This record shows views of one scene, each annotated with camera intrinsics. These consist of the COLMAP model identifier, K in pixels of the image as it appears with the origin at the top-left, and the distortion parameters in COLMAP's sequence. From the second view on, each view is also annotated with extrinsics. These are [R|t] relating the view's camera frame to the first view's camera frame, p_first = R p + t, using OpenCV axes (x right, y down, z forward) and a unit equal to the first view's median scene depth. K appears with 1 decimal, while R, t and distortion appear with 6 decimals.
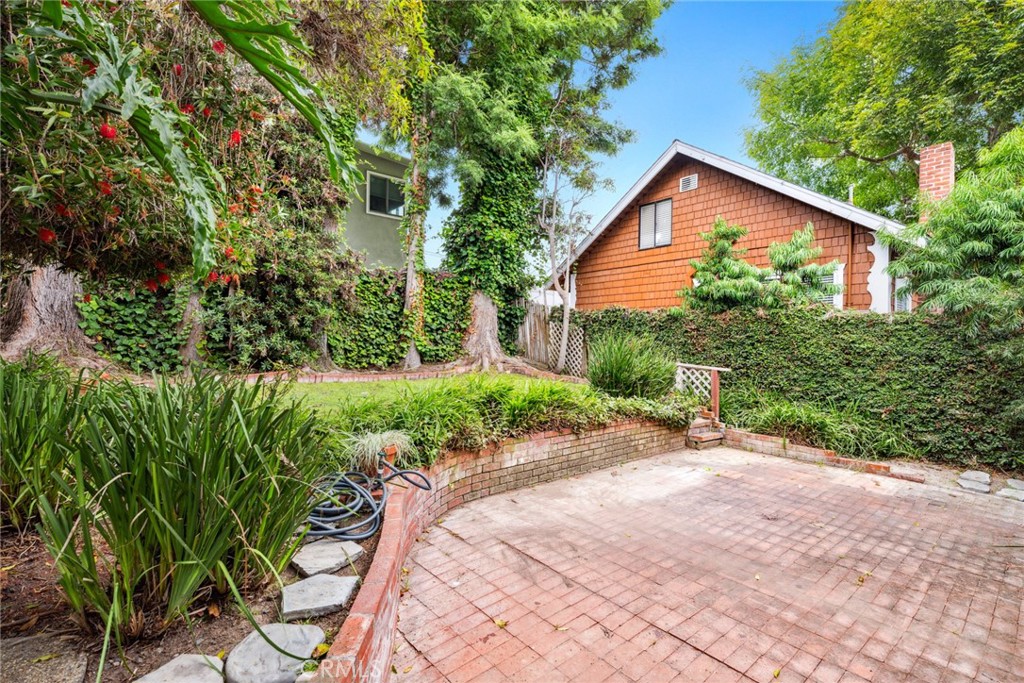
lens RADIAL K [[473.7, 0, 514.9], [0, 473.7, 342.9], [0, 0, 1]] dist [-0.000614, -0.000116]
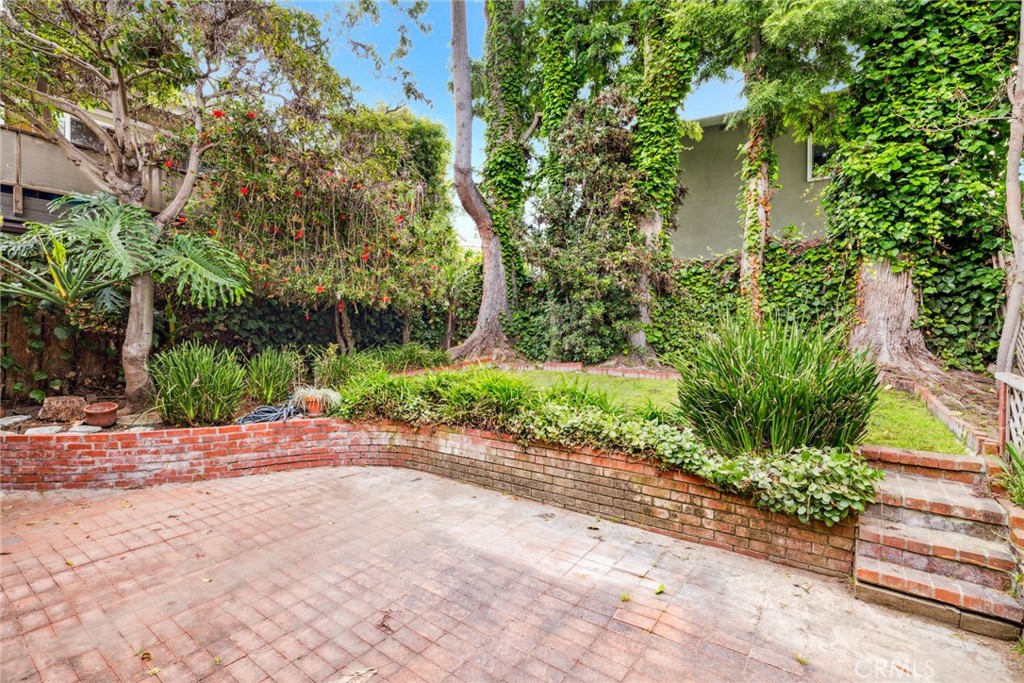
lens RADIAL K [[473.7, 0, 514.9], [0, 473.7, 342.9], [0, 0, 1]] dist [-0.000614, -0.000116]
pose [[0.217056, -0.006295, -0.976139, 1.036203], [-0.004291, 0.999963, -0.007402, 0.029484], [0.976150, 0.005795, 0.217021, 0.931817]]
